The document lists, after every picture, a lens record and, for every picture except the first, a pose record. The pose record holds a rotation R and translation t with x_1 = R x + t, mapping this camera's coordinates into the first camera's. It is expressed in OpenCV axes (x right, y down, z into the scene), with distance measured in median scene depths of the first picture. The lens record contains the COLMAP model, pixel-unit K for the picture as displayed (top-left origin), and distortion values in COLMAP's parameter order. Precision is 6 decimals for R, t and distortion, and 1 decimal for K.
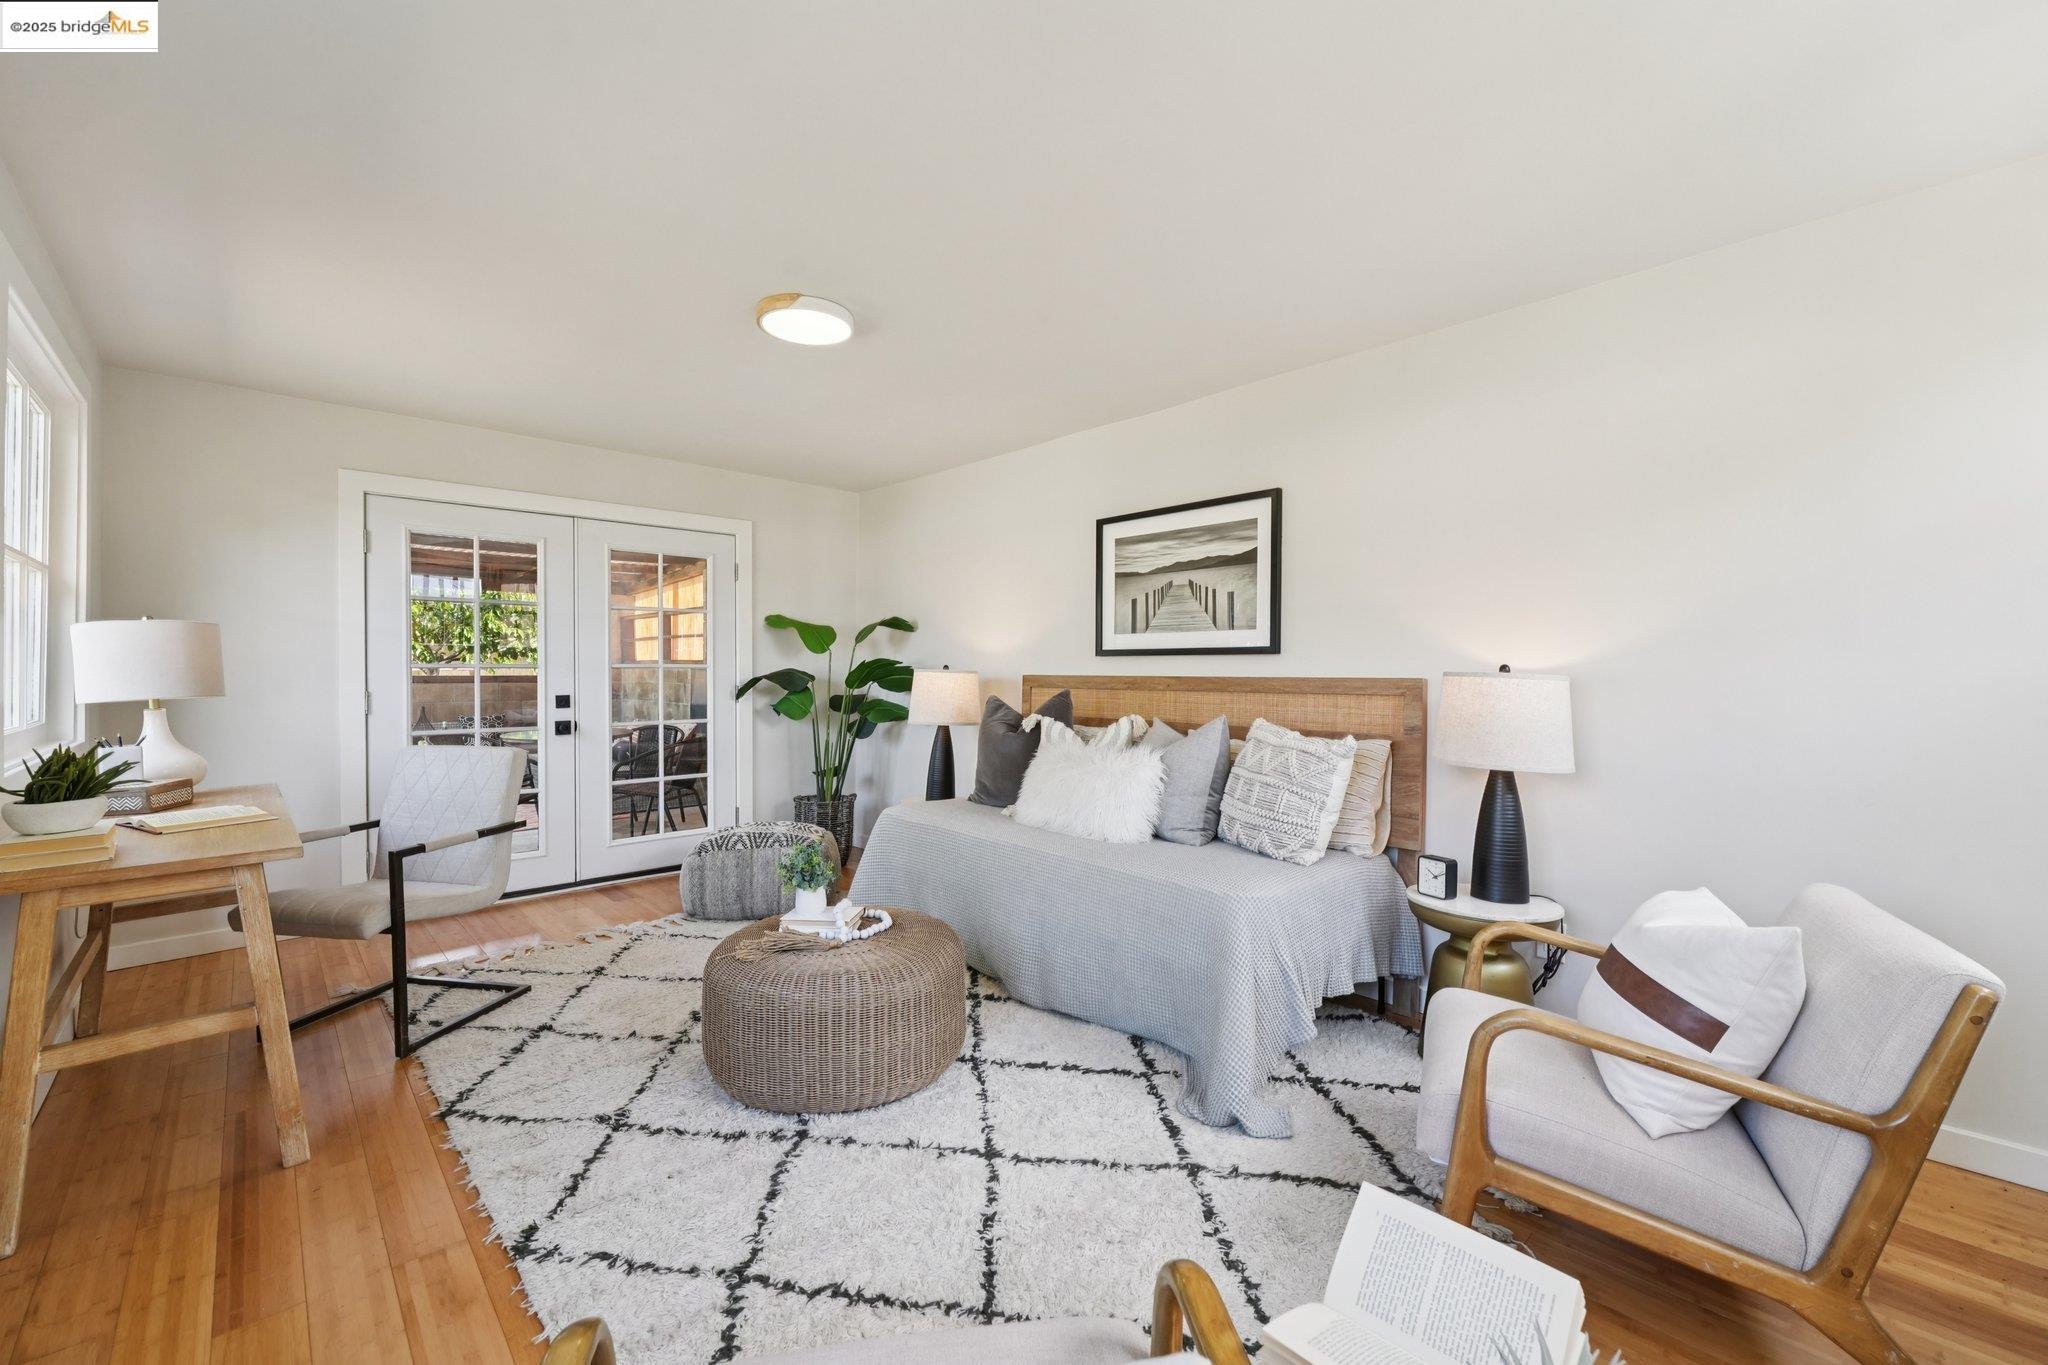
lens RADIAL K [[821.1, 0, 1027.1], [0, 821.1, 679.6], [0, 0, 1]] dist [-0.001313, 0.000217]
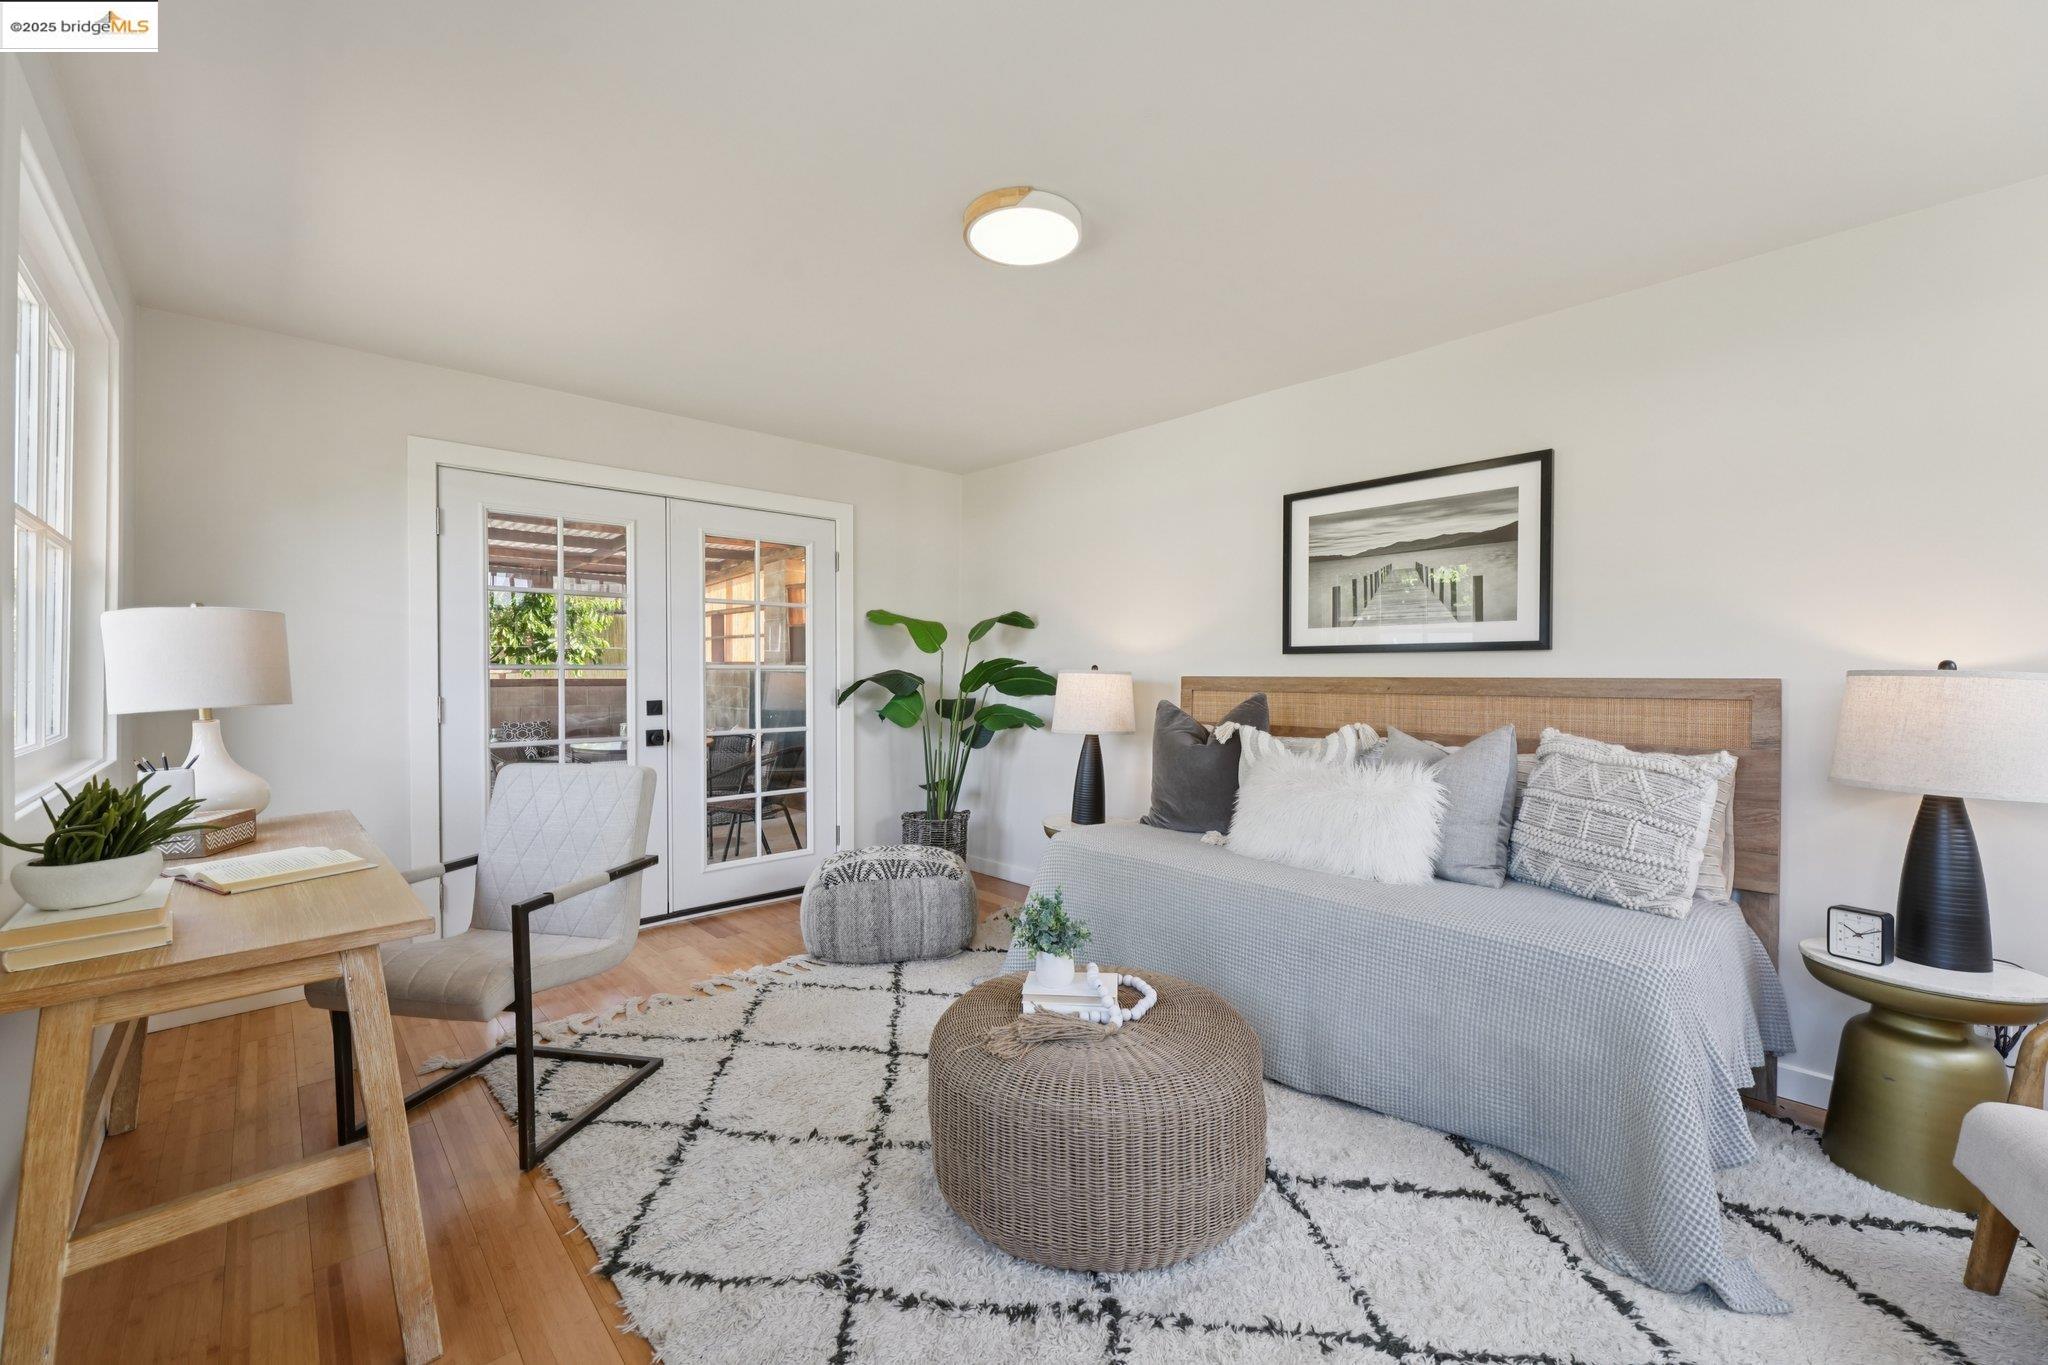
lens RADIAL K [[811.3, 0, 1024.0], [0, 811.3, 682.5], [0, 0, 1]] dist [-0.000103, -0.000425]
pose [[0.999992, -0.001930, -0.003545, -0.247169], [0.001930, 0.999998, 0.000012, 0.000694], [0.003545, -0.000018, 0.999994, 0.200639]]
